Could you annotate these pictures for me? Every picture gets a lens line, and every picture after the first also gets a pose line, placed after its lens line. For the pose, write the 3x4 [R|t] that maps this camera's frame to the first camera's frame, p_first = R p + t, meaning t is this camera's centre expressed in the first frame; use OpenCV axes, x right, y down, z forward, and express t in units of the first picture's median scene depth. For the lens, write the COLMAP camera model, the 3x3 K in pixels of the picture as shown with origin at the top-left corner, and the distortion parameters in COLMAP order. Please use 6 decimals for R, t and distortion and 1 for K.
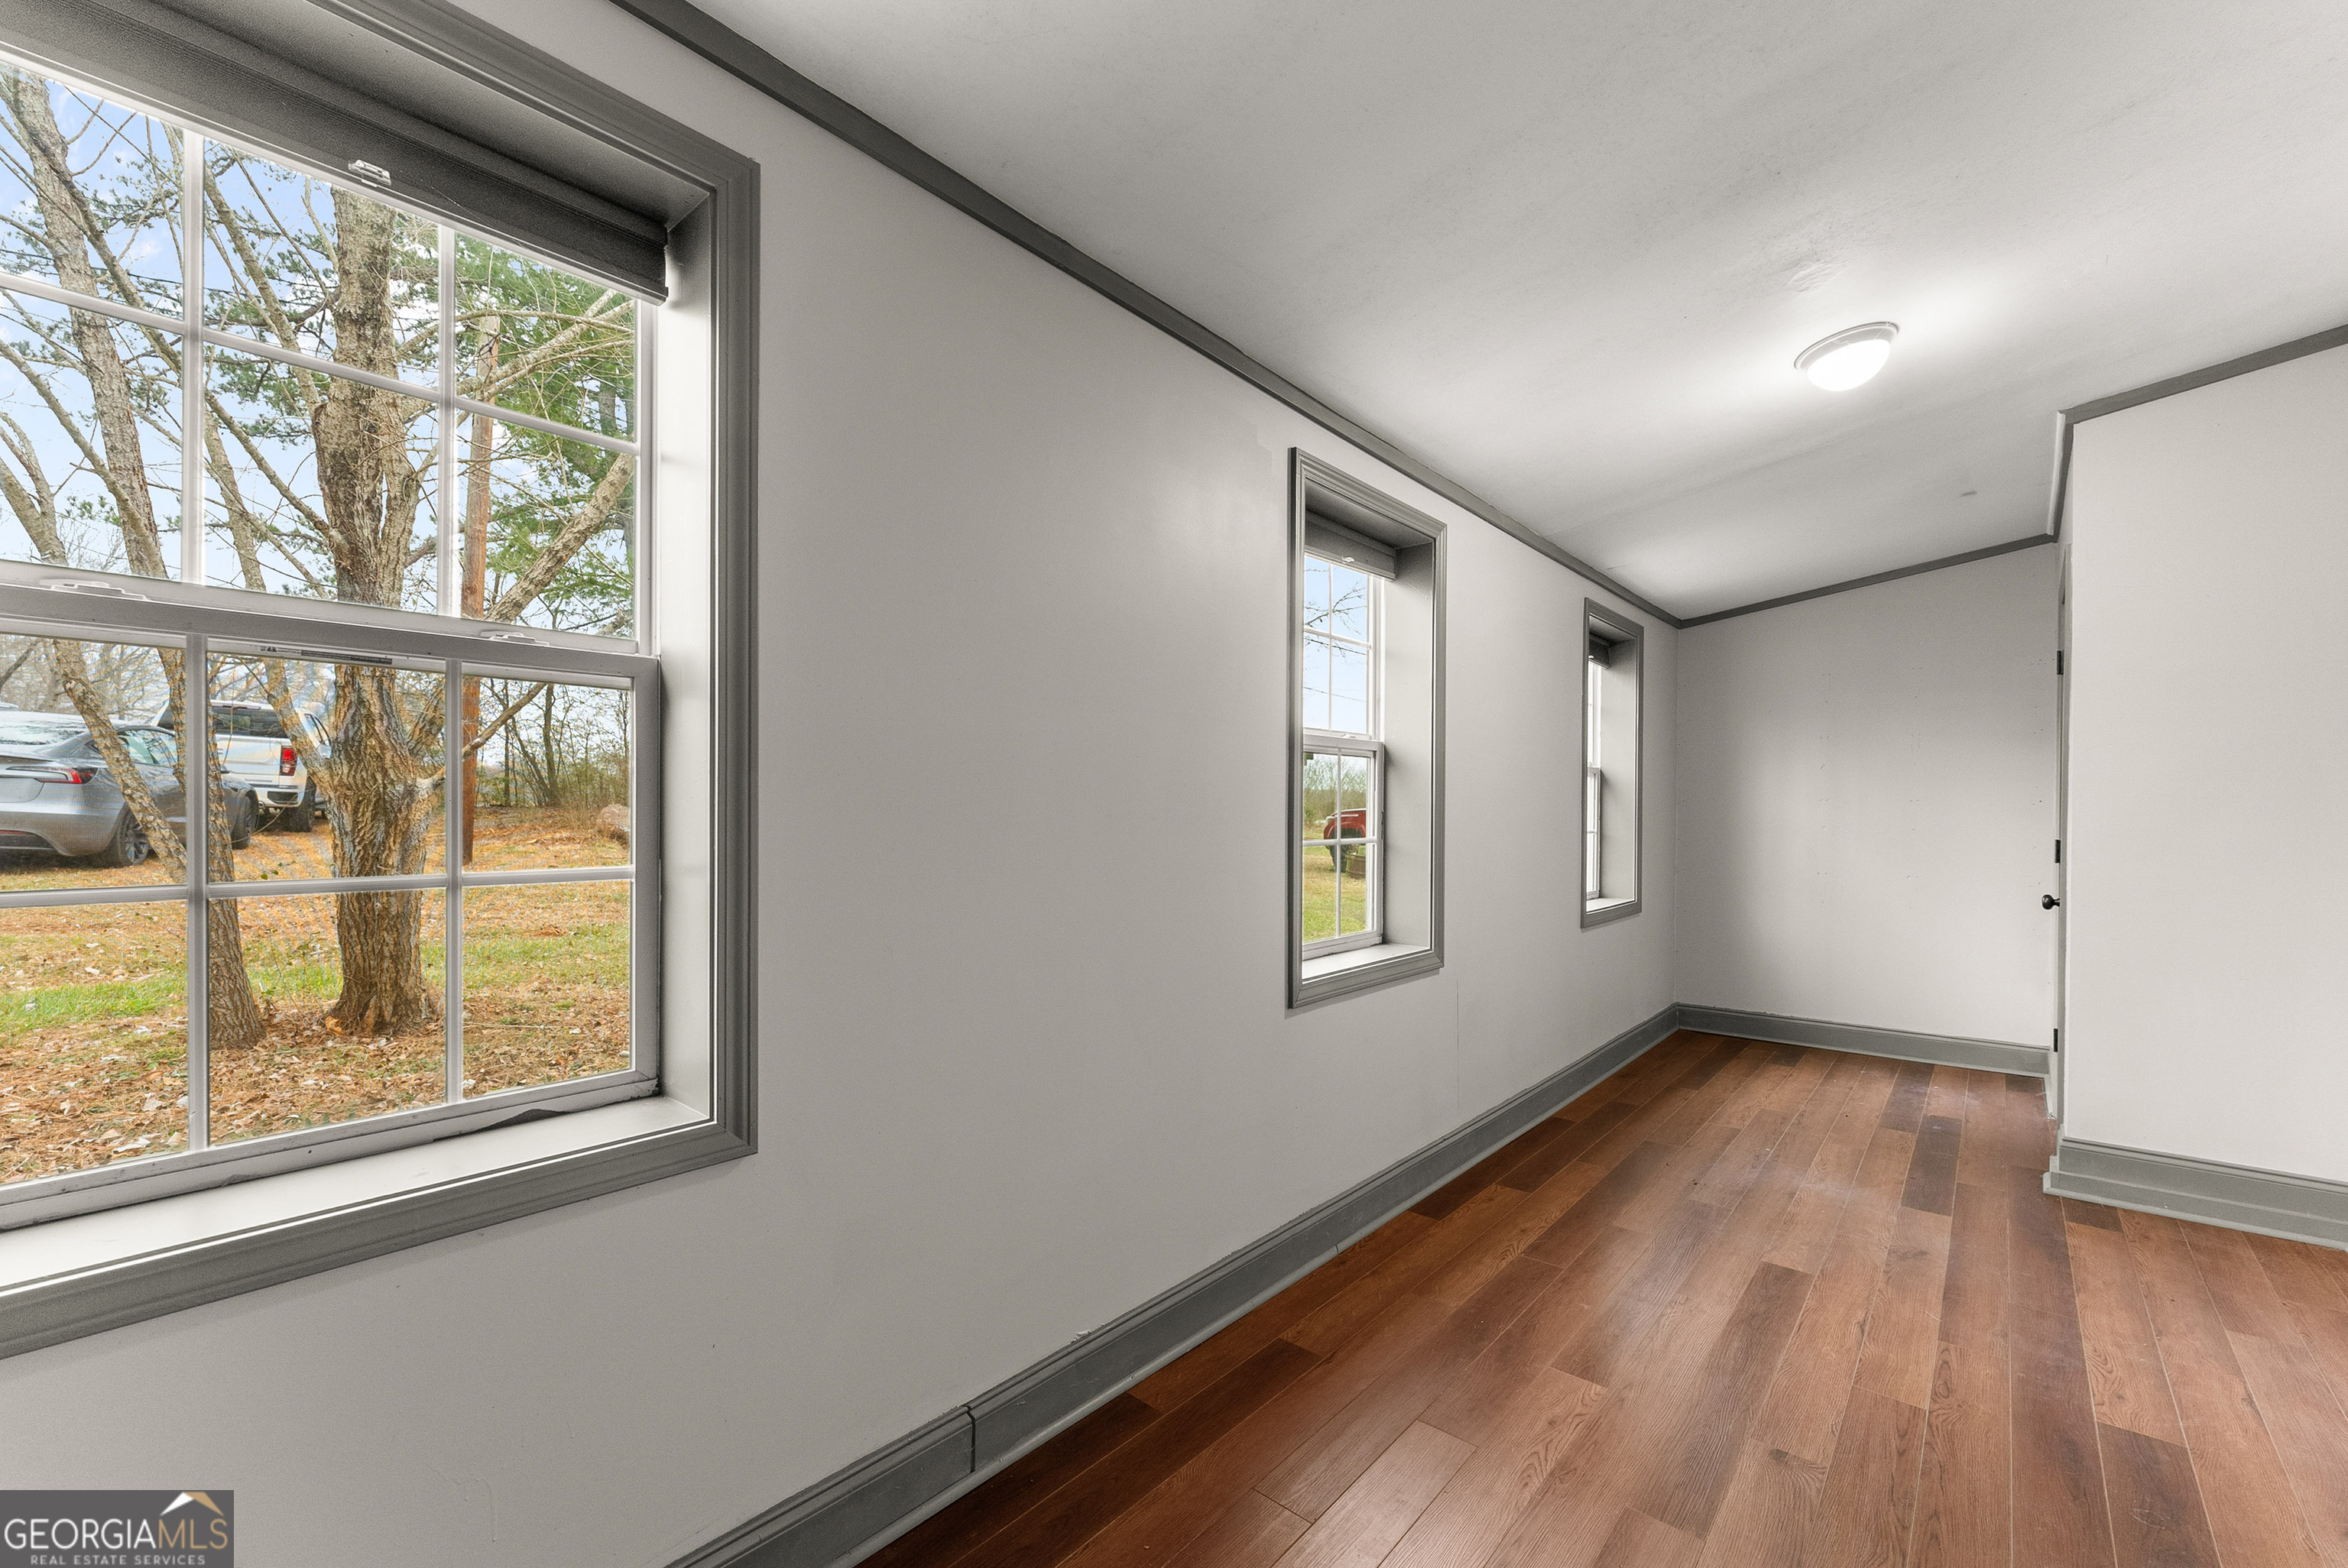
lens RADIAL K [[958.8, 0, 1177.6], [0, 958.8, 800.5], [0, 0, 1]] dist [-0.000485, 0.000066]
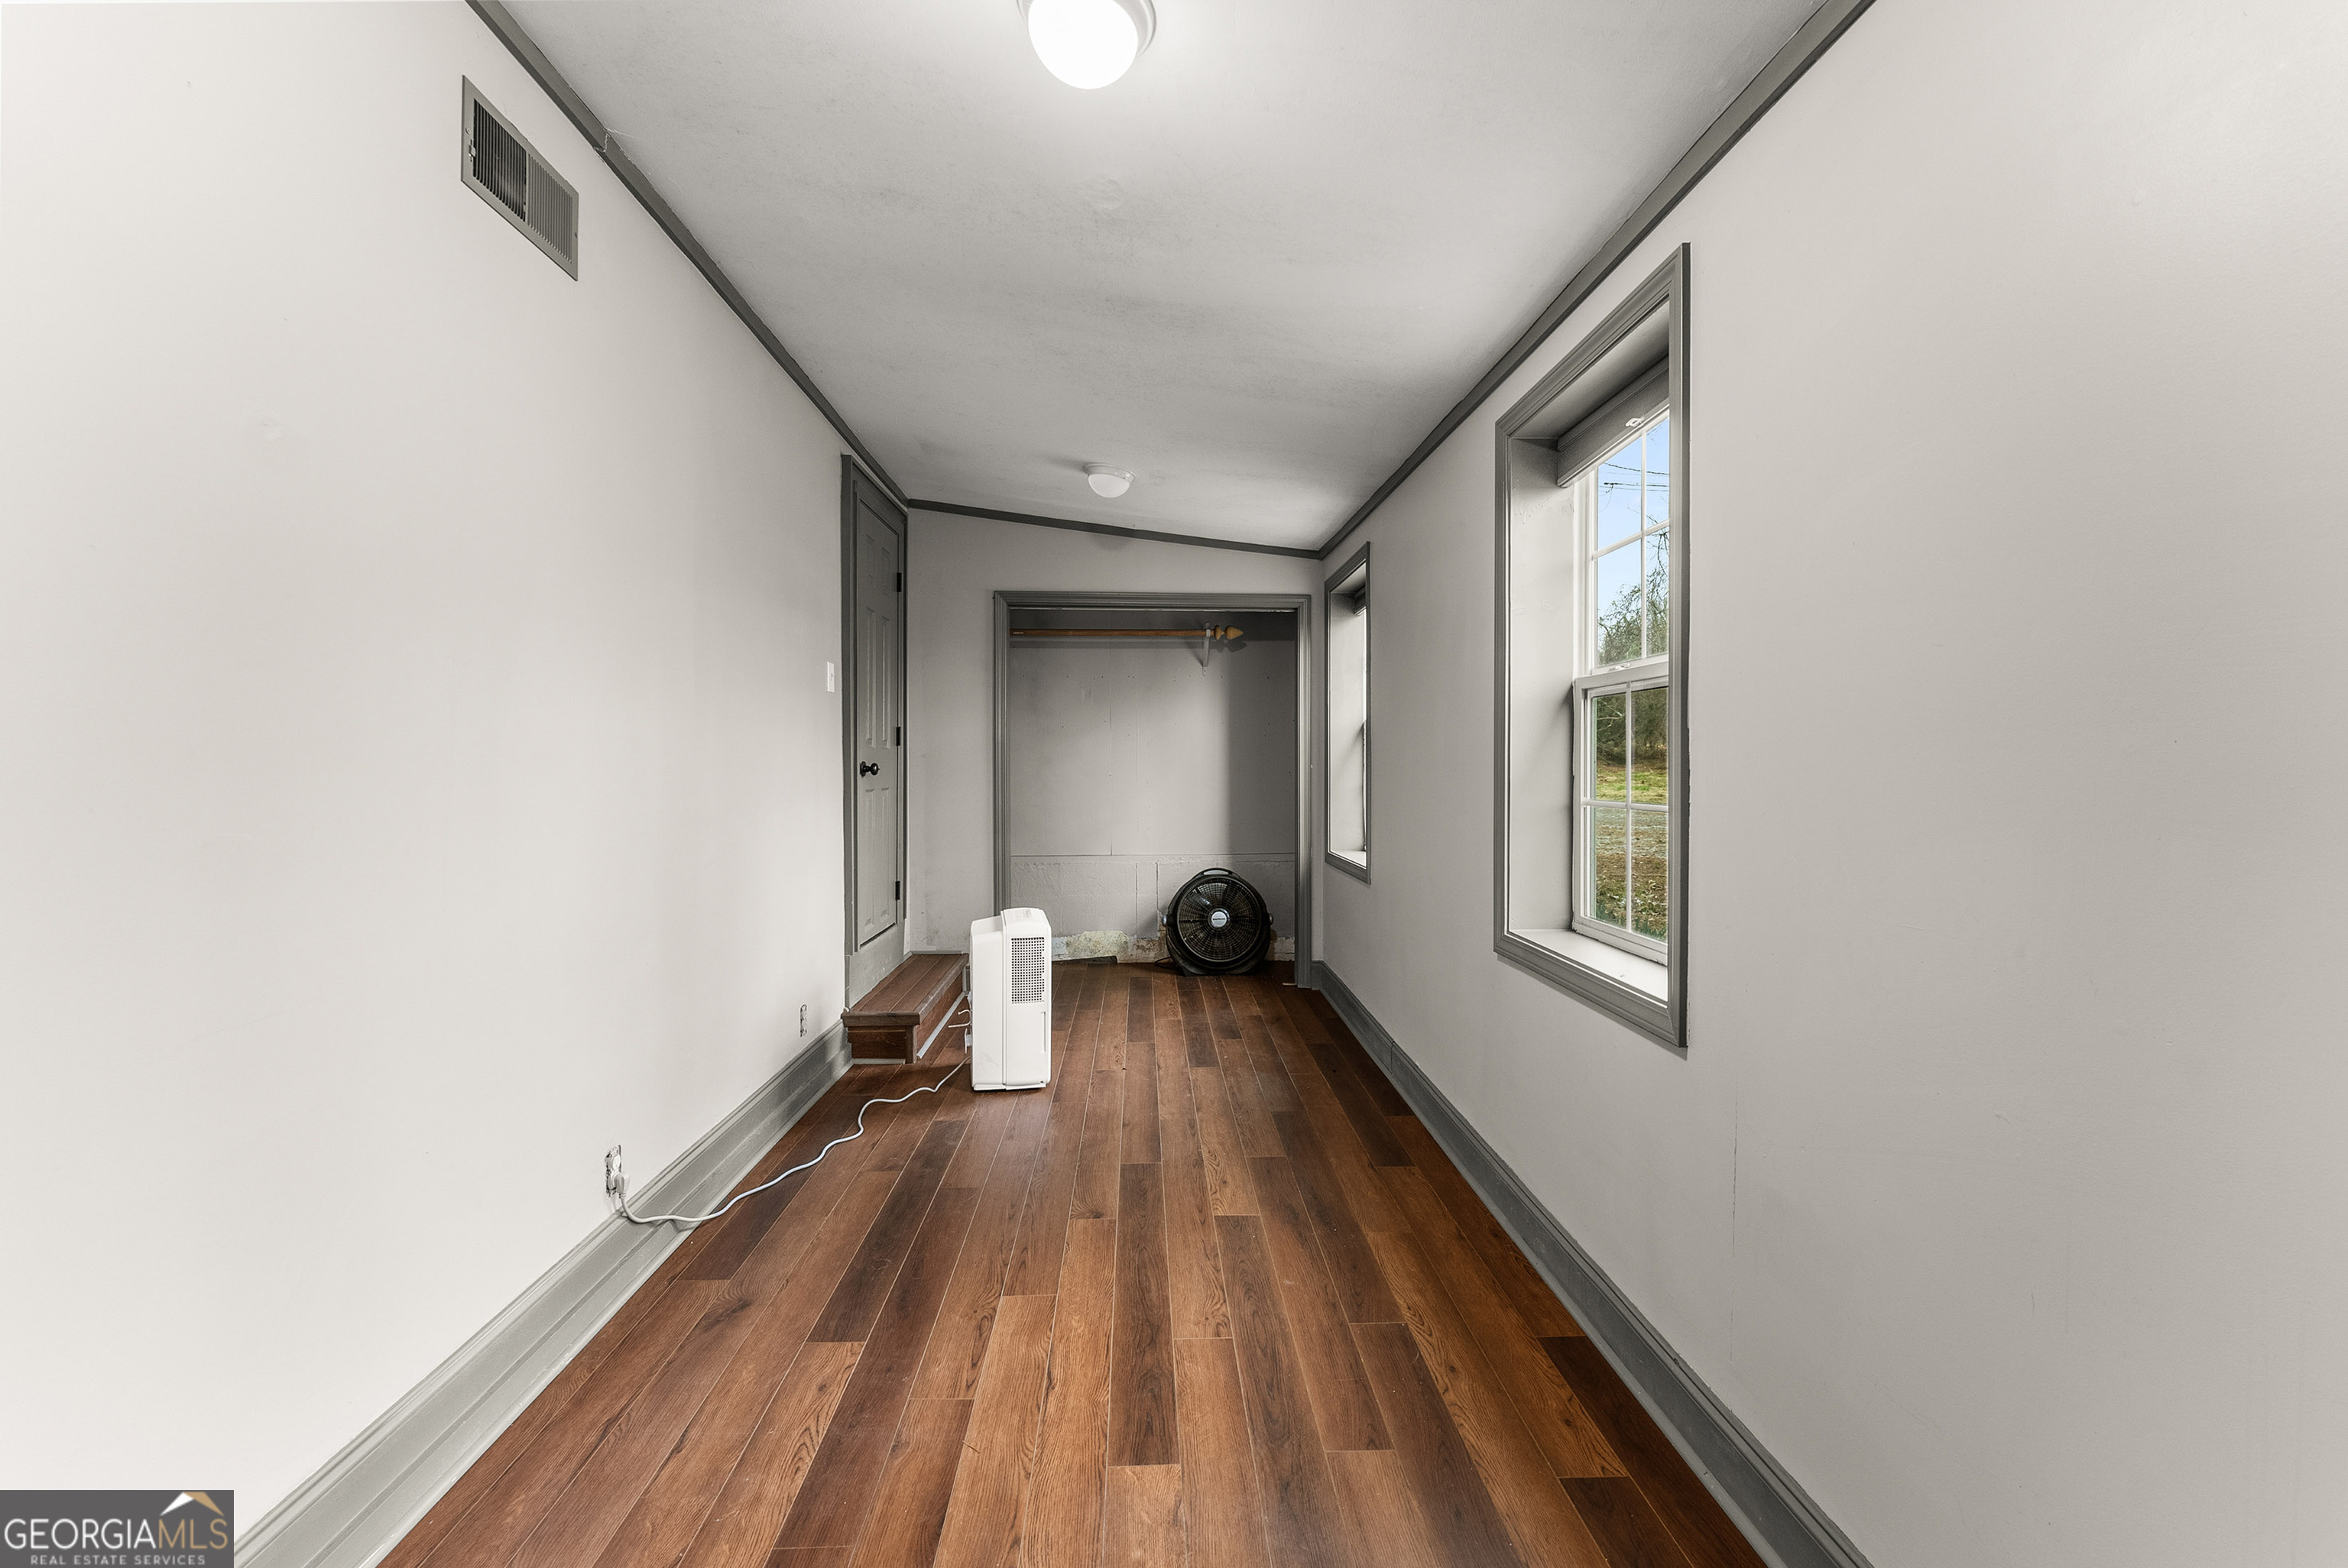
lens RADIAL K [[958.8, 0, 1177.6], [0, 958.8, 800.5], [0, 0, 1]] dist [-0.000485, 0.000066]
pose [[-0.728938, 0.022555, -0.684208, 1.186516], [0.001662, 0.999512, 0.031178, 0.020756], [0.684577, 0.021590, -0.728620, 1.664678]]
